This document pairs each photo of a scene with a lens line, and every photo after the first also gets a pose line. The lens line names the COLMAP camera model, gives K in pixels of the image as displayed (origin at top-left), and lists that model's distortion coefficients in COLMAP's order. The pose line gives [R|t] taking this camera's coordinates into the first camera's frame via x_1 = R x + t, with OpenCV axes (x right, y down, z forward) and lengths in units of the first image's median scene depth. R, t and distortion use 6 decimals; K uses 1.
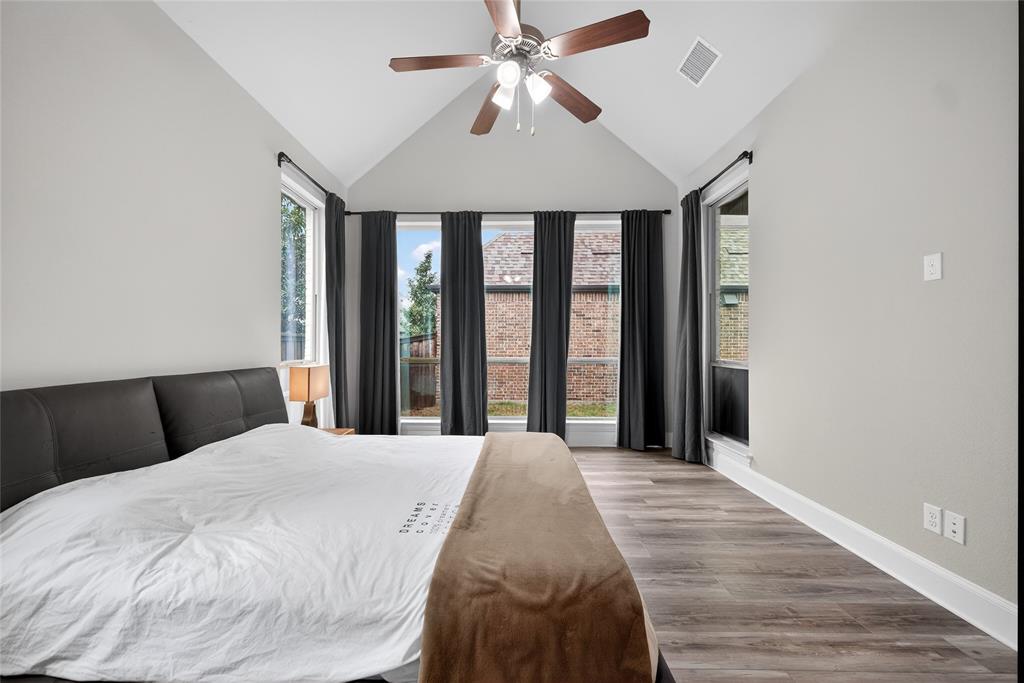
lens RADIAL K [[404.5, 0, 502.5], [0, 404.5, 344.4], [0, 0, 1]] dist [-0.003191, 0.000243]
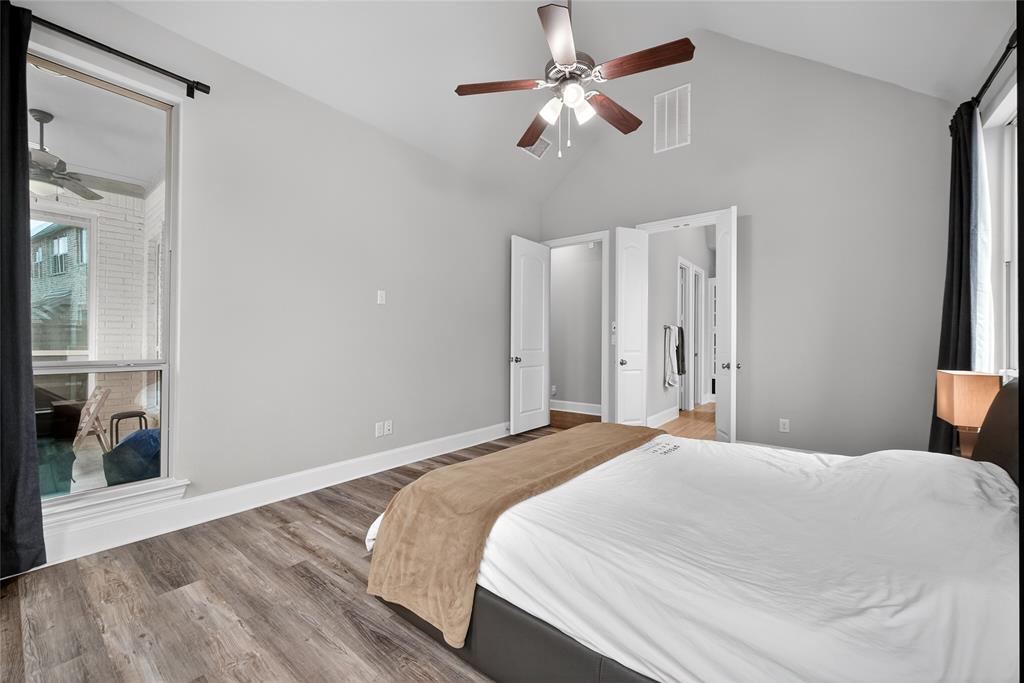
lens RADIAL K [[404.5, 0, 510.9], [0, 404.5, 342.2], [0, 0, 1]] dist [-0.003191, 0.000243]
pose [[-0.798803, -0.010533, 0.601500, -0.425122], [-0.008523, 0.999945, 0.006191, 0.002736], [-0.601532, -0.000181, -0.798849, 1.614811]]
